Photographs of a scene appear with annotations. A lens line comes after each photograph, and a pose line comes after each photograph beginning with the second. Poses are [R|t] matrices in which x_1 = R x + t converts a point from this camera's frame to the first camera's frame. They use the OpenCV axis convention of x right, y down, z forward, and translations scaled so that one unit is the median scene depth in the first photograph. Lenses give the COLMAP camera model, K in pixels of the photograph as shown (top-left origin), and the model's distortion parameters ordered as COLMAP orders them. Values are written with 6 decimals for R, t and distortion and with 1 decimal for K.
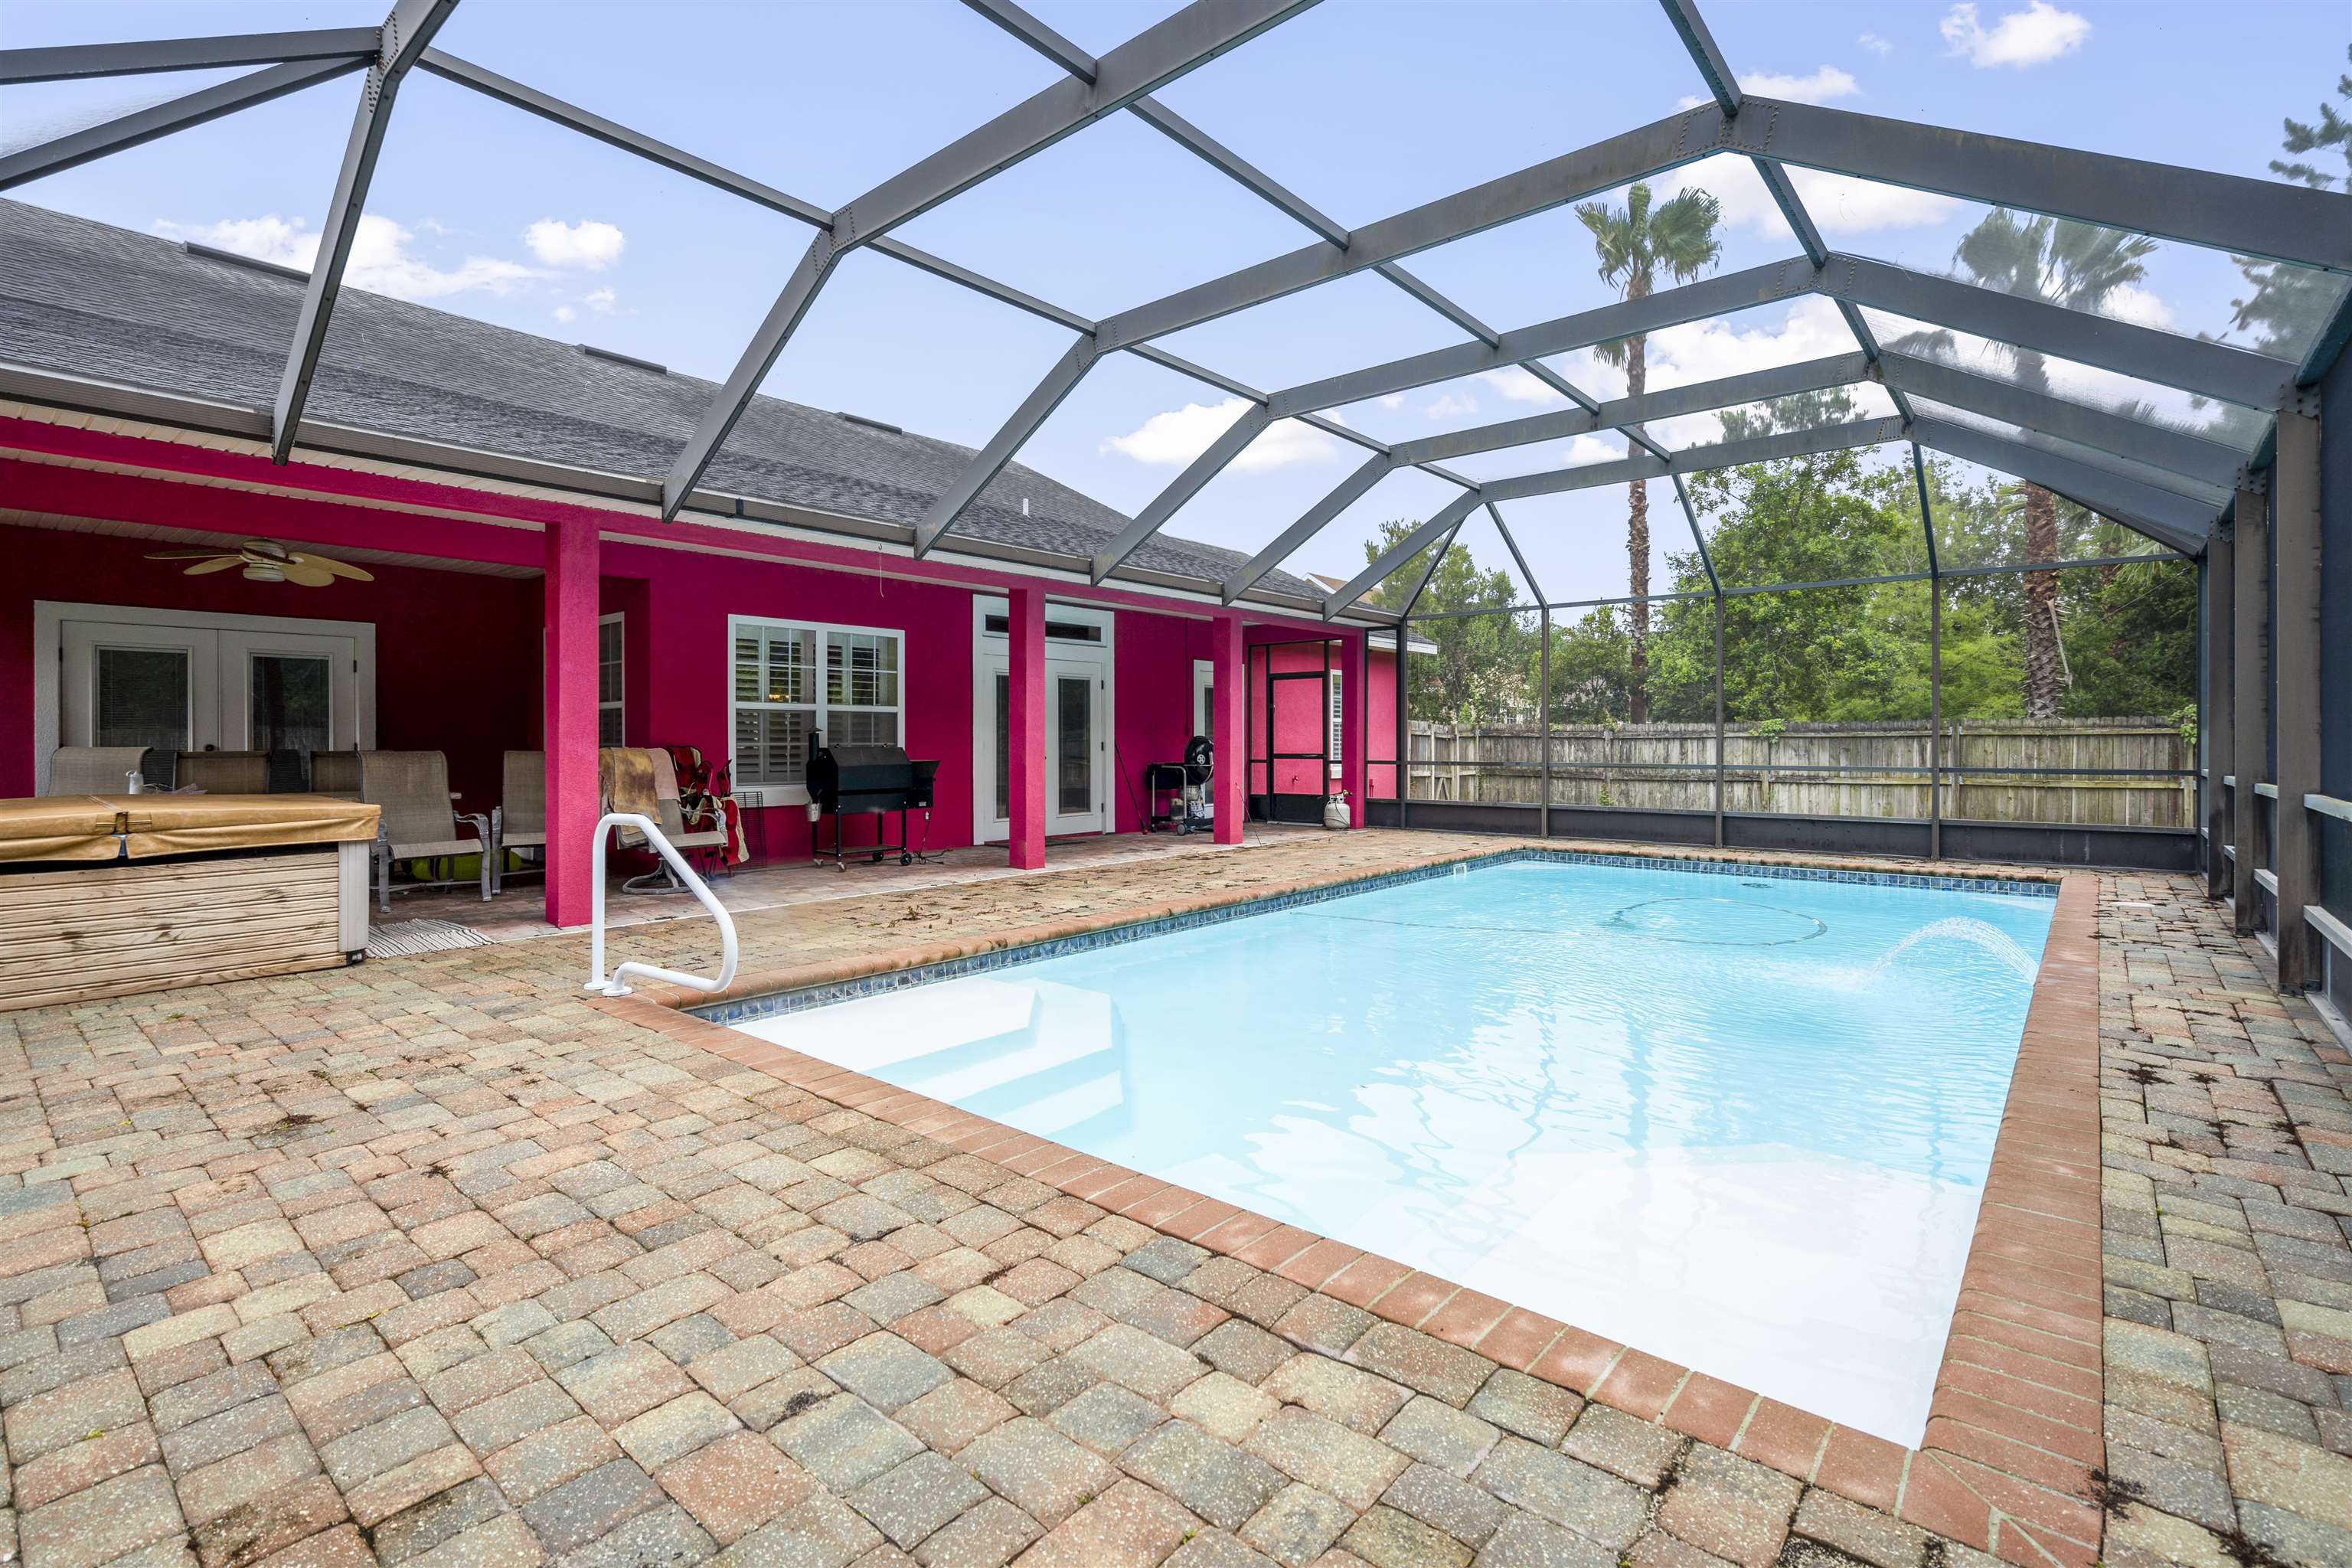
lens RADIAL K [[1065.6, 0, 1203.2], [0, 1065.6, 744.5], [0, 0, 1]] dist [-0.001802, 0.000464]
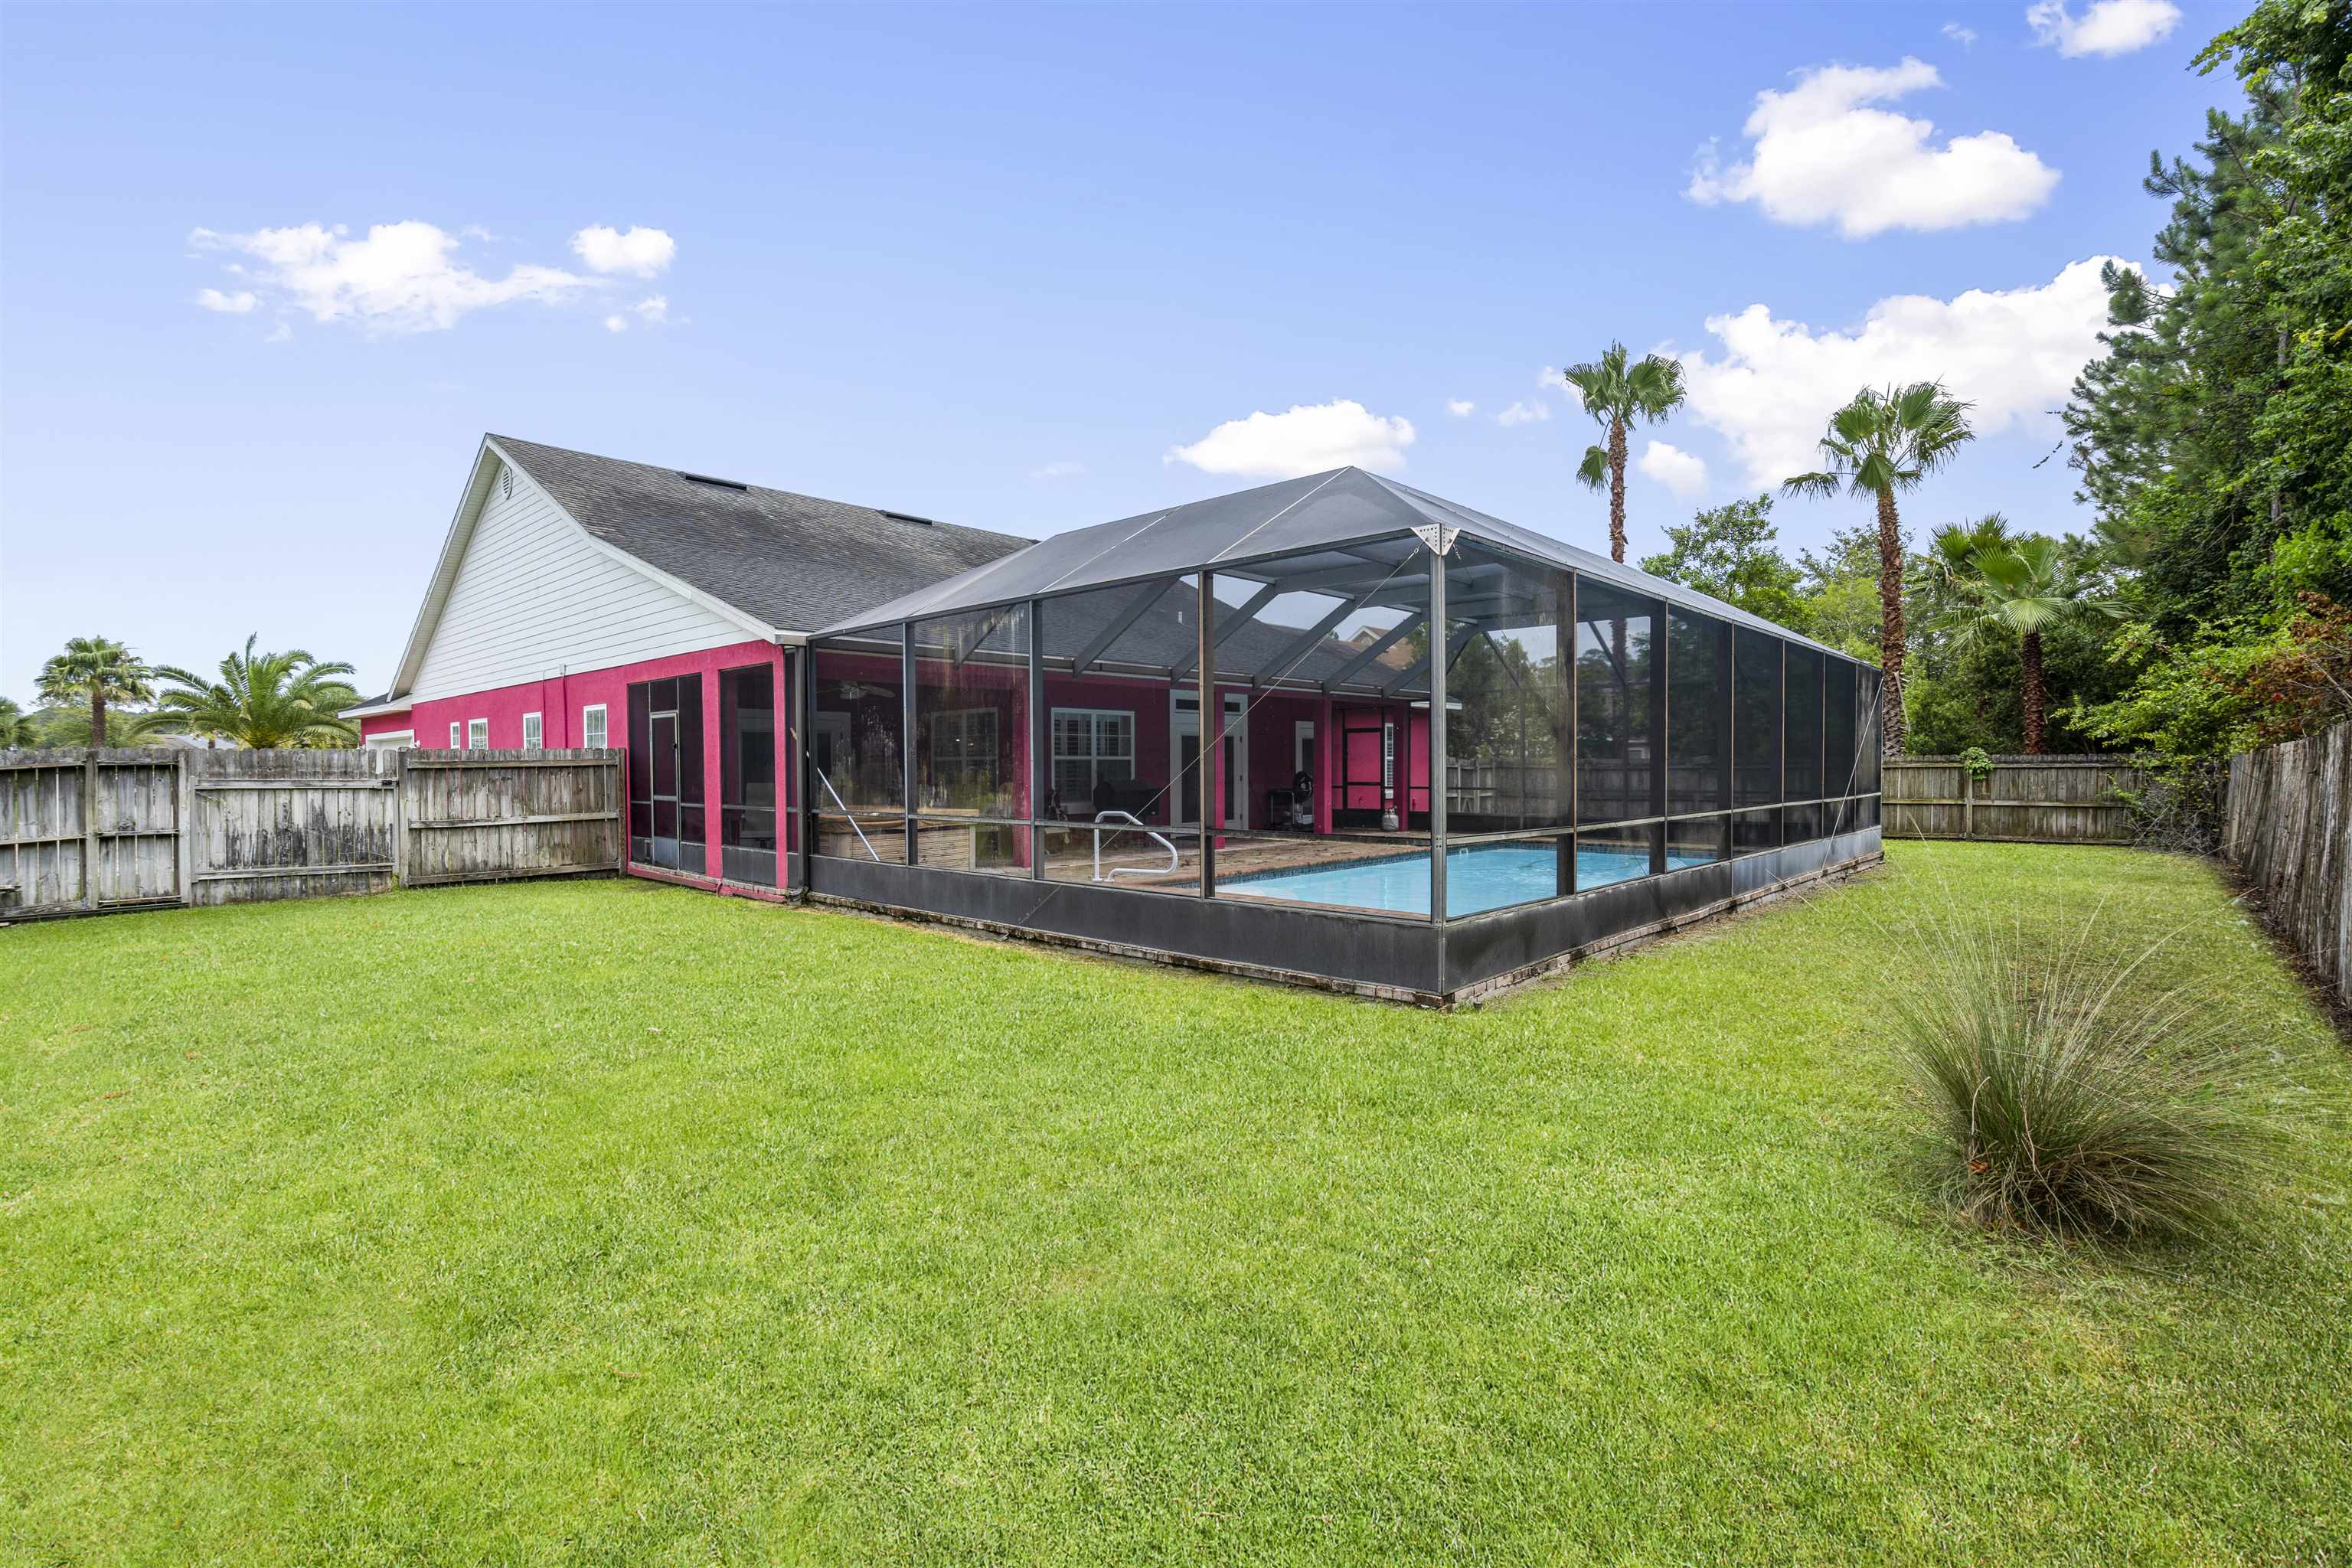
lens RADIAL K [[1065.6, 0, 1203.2], [0, 1065.6, 744.5], [0, 0, 1]] dist [-0.001802, 0.000464]
pose [[0.998808, -0.004285, -0.048613, -0.066052], [0.003183, 0.999737, -0.022718, -0.011428], [0.048698, 0.022536, 0.998559, -0.528018]]
